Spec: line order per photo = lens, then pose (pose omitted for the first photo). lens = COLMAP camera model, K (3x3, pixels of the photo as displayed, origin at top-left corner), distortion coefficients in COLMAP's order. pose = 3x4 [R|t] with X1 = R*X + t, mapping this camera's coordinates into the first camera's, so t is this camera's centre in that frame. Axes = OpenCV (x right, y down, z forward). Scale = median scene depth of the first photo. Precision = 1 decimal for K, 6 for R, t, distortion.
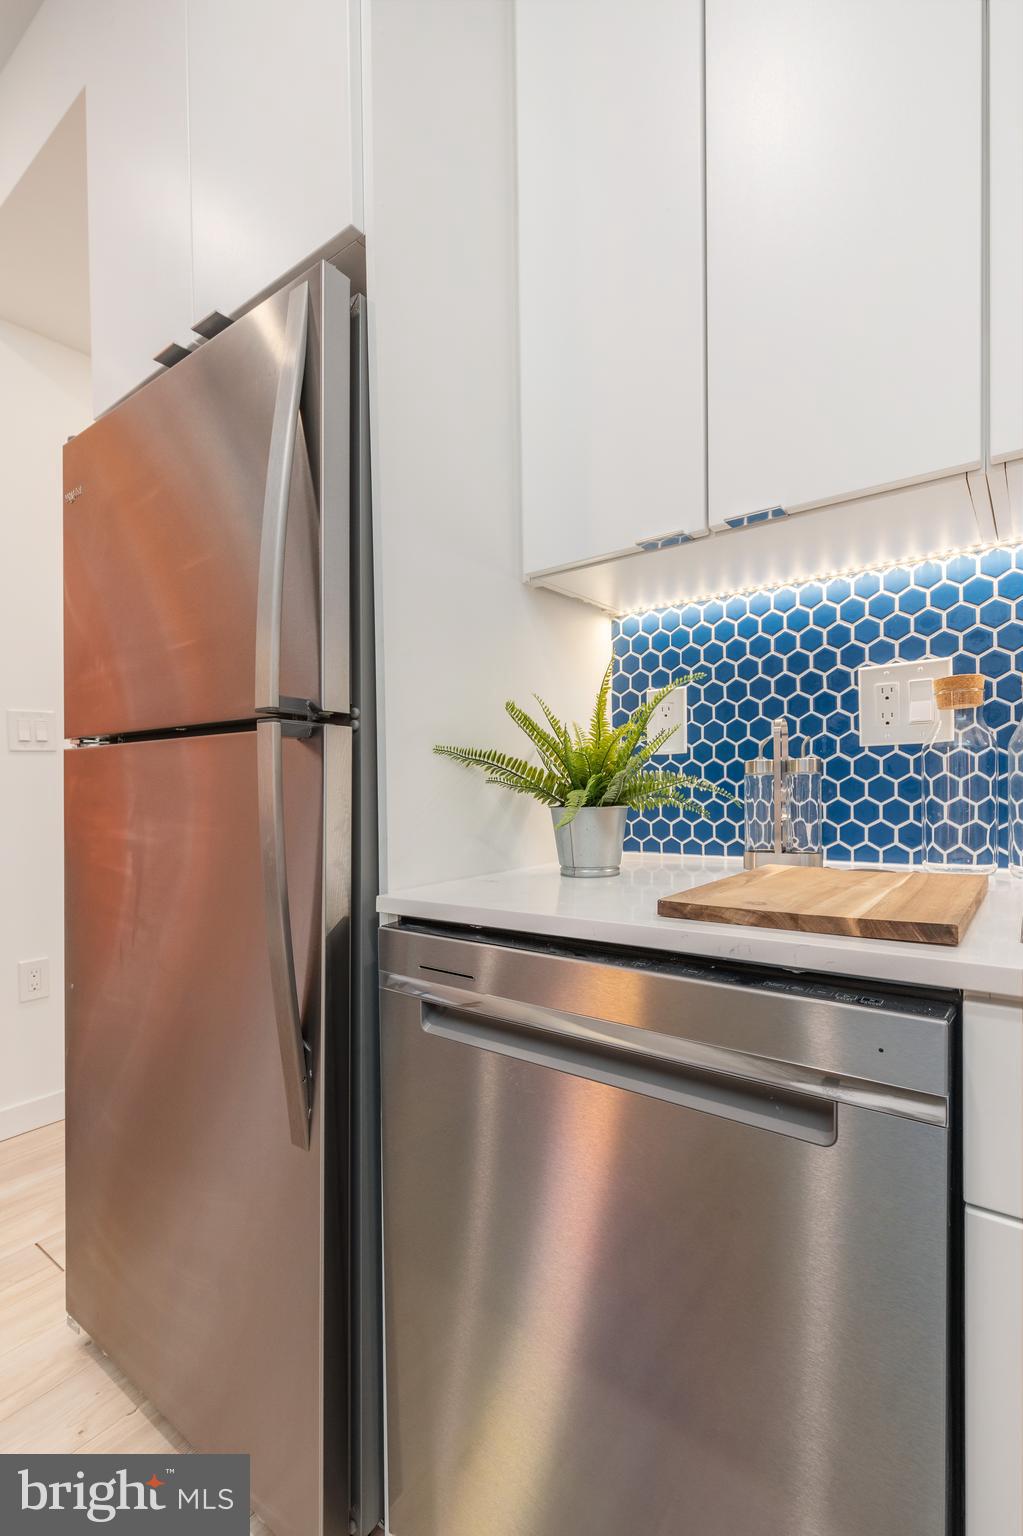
lens RADIAL K [[694.6, 0, 511.1], [0, 694.6, 783.3], [0, 0, 1]] dist [0.000683, 0.000464]
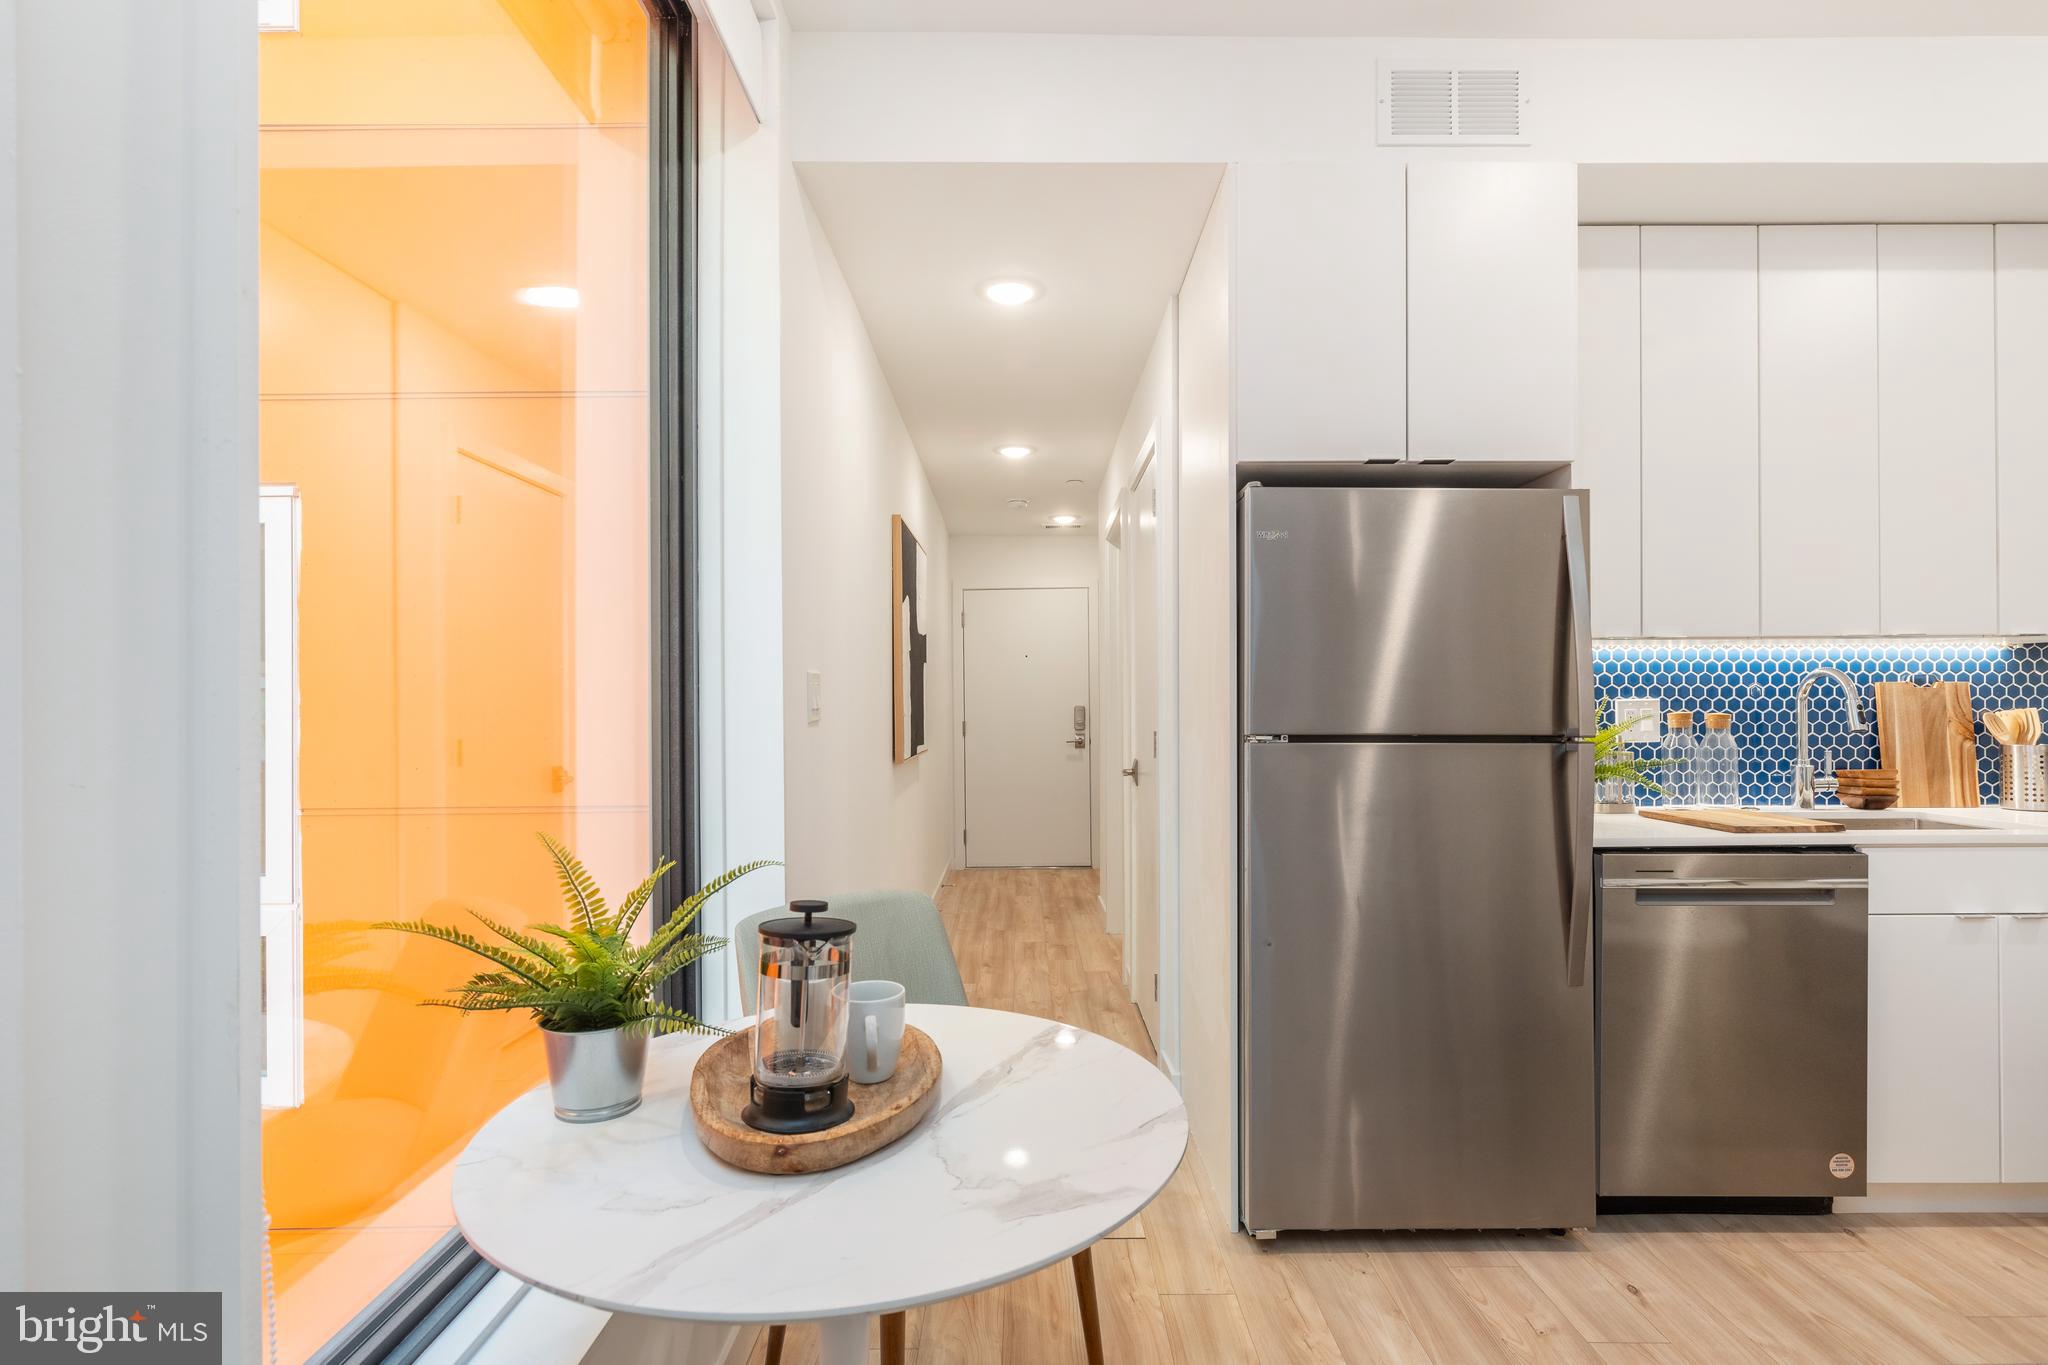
lens RADIAL K [[960.5, 0, 1022.5], [0, 960.5, 700.3], [0, 0, 1]] dist [0.002674, -0.003303]
pose [[0.807404, 0.014110, 0.589831, -2.407997], [-0.010391, 0.999899, -0.009695, -0.131059], [-0.589908, 0.001699, 0.807469, -0.133681]]
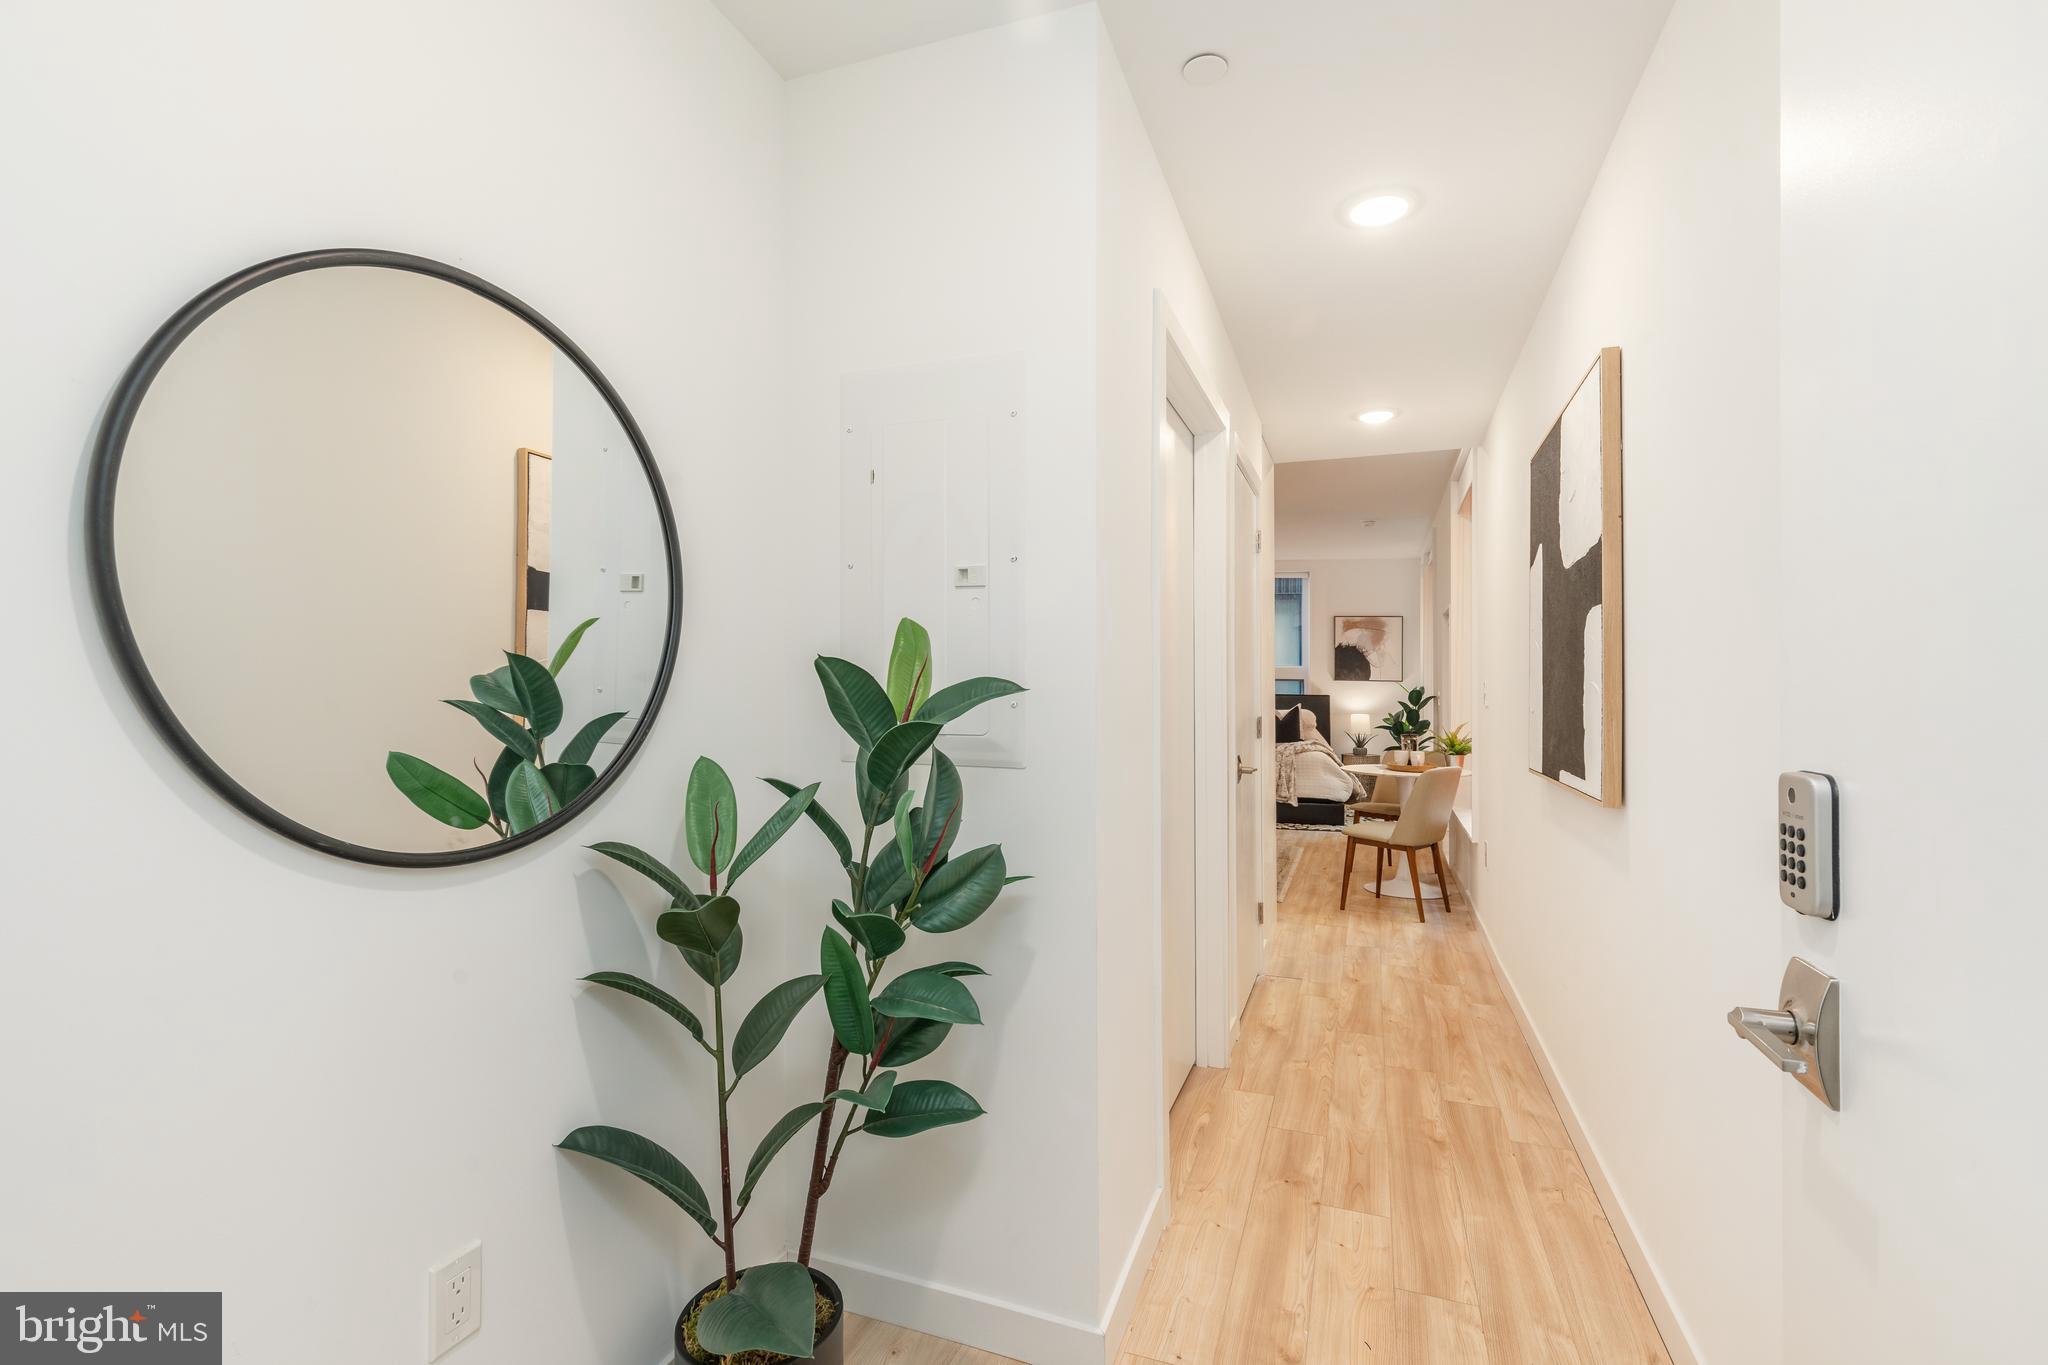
lens RADIAL K [[926.2, 0, 1029.2], [0, 926.2, 667.9], [0, 0, 1]] dist [0.000683, 0.000464]
pose [[-0.962692, 0.002230, -0.270591, 1.753940], [0.009222, 0.999656, -0.024570, -0.181211], [0.270443, -0.026149, -0.962381, 5.589487]]
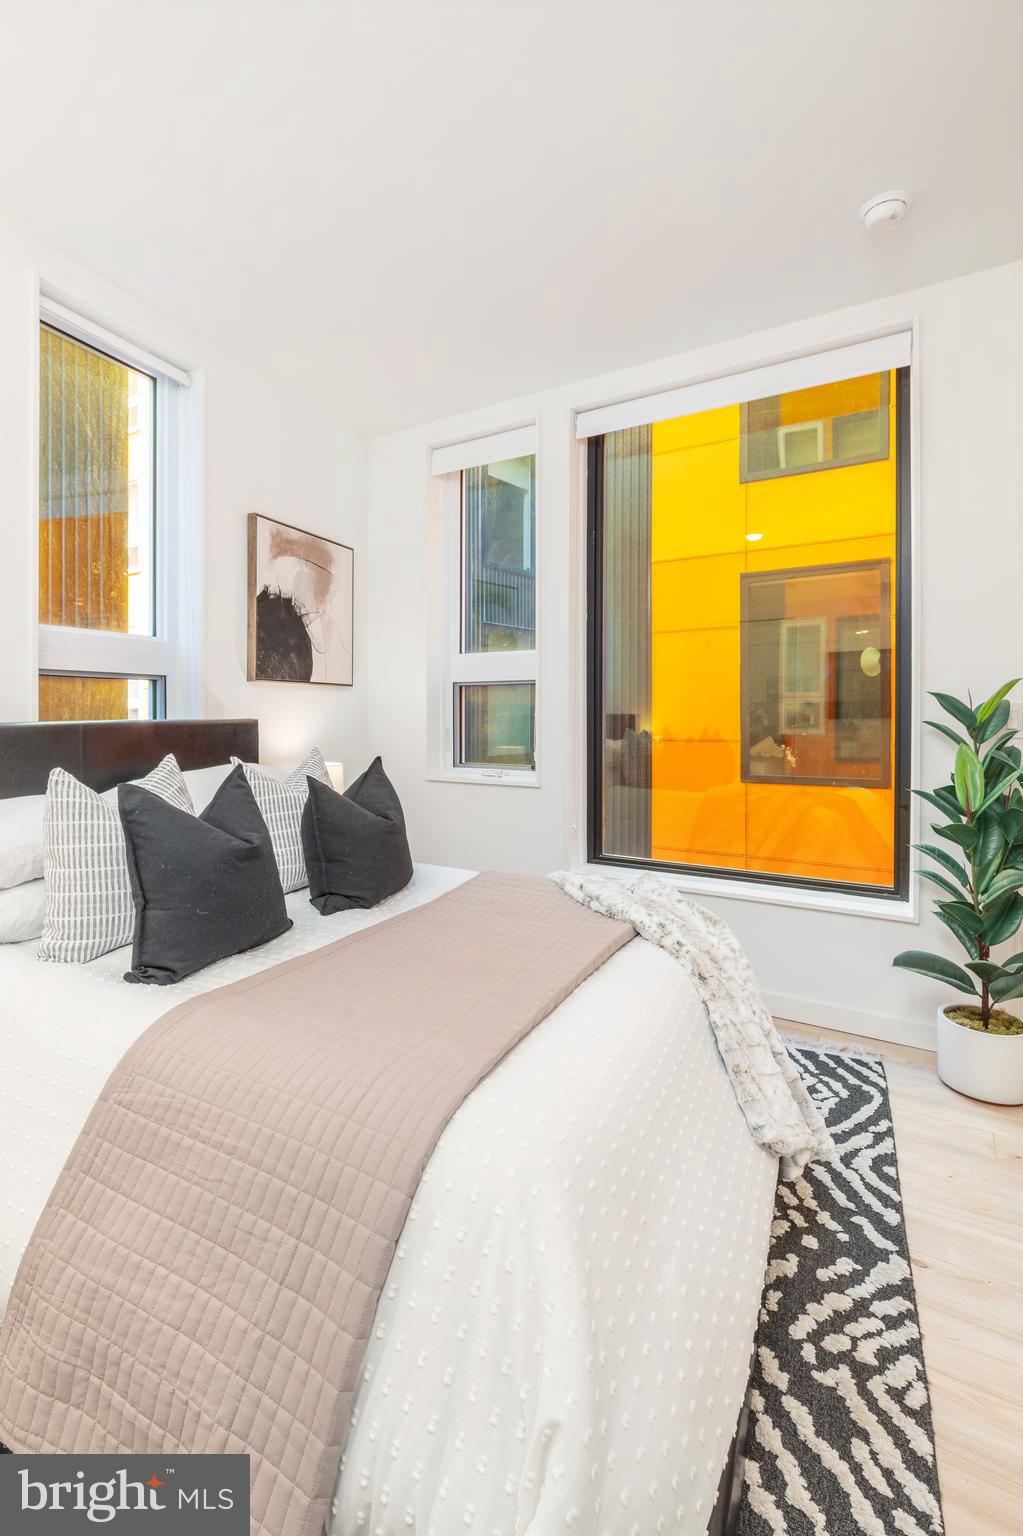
lens RADIAL K [[694.6, 0, 501.5], [0, 694.6, 731.5], [0, 0, 1]] dist [0.000683, 0.000464]
pose [[0.044410, 0.055288, -0.997482, -1.223972], [0.011099, 0.998379, 0.055832, -0.199763], [0.998952, -0.013550, 0.043724, -2.426316]]
